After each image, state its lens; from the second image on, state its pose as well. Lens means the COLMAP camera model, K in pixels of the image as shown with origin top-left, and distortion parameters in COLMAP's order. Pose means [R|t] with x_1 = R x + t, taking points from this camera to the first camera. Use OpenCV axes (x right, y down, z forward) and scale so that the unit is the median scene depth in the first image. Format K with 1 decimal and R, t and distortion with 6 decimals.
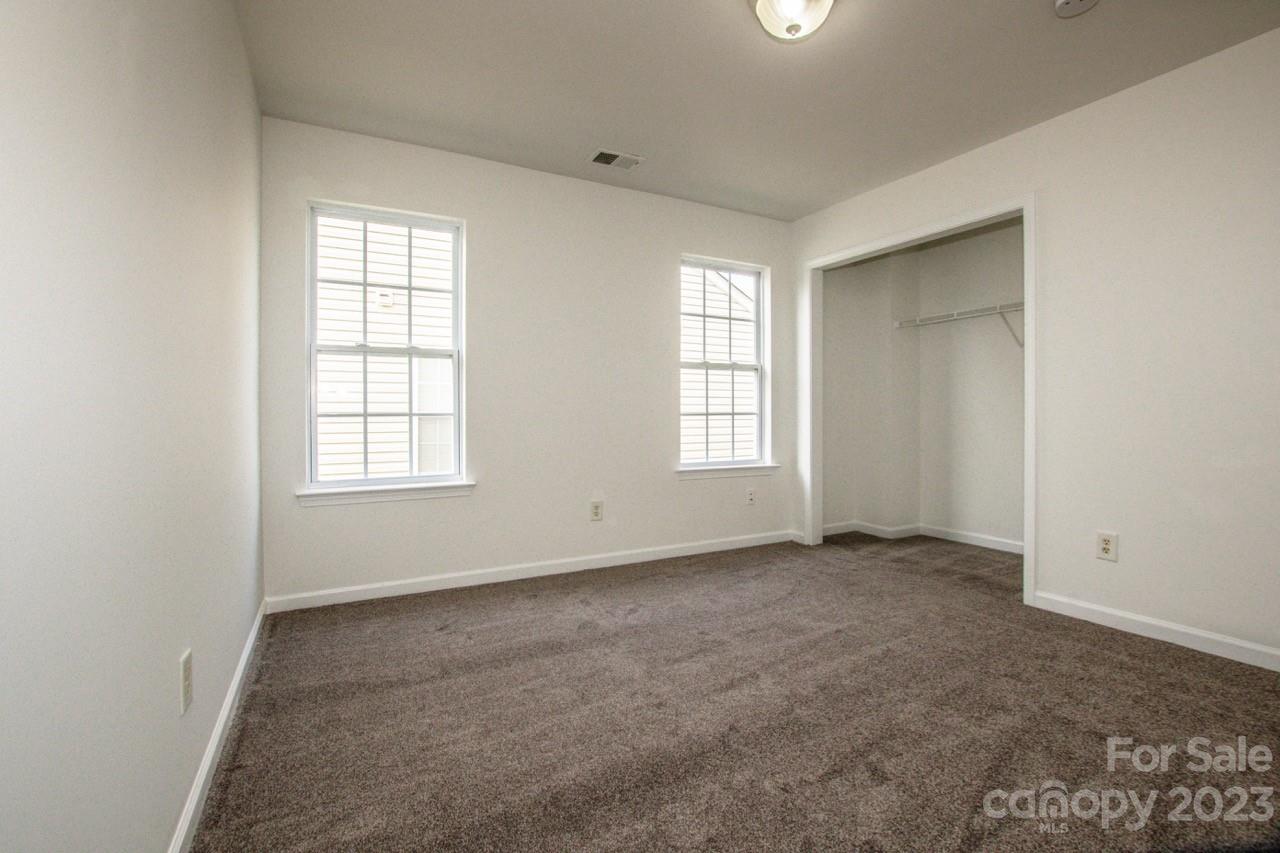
lens RADIAL K [[591.5, 0, 642.3], [0, 591.5, 416.7], [0, 0, 1]] dist [-0.049867, 0.000023]
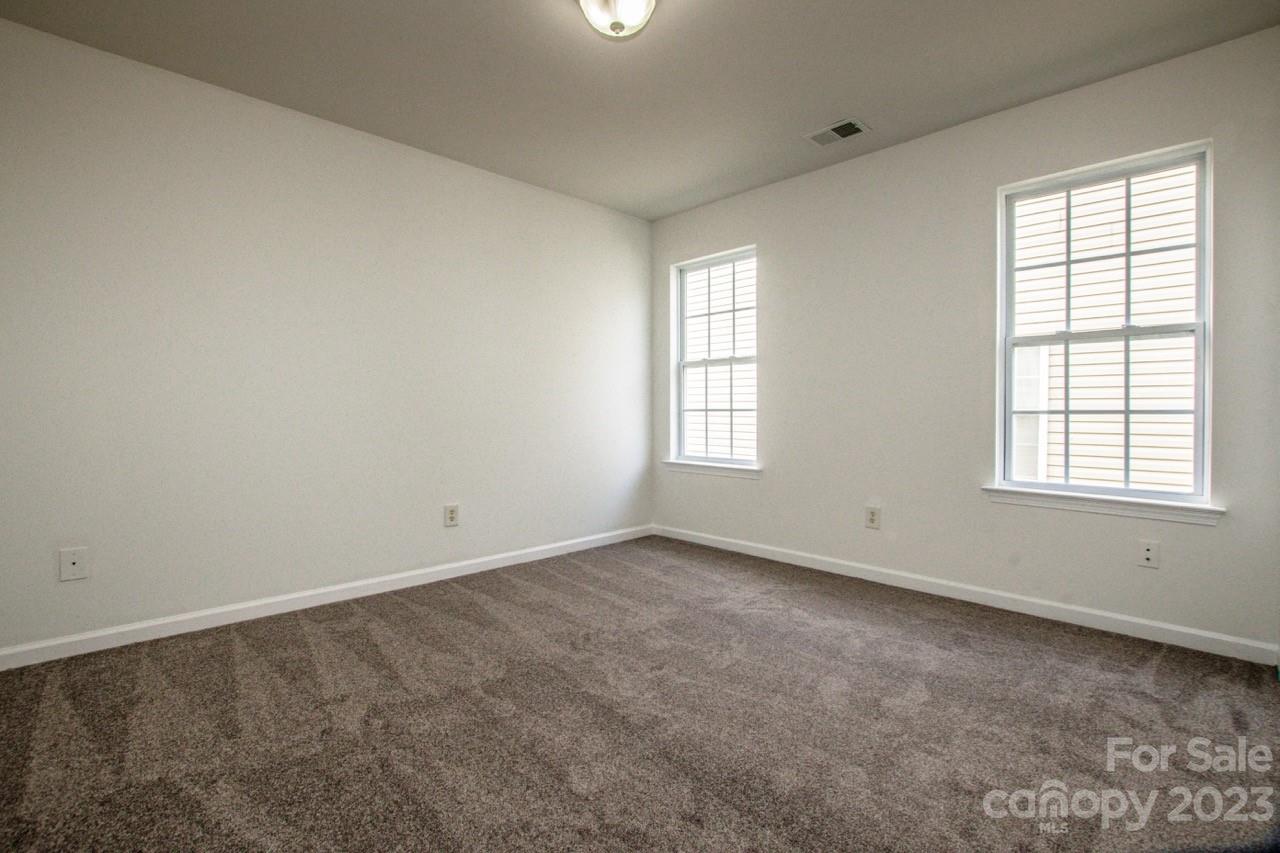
lens RADIAL K [[627.7, 0, 638.7], [0, 627.7, 411.9], [0, 0, 1]] dist [-0.031776, -0.000185]
pose [[0.217168, 0.007351, -0.976107, 0.810730], [-0.009376, 0.999941, 0.005444, -0.004519], [0.976089, 0.007970, 0.217224, 0.461356]]
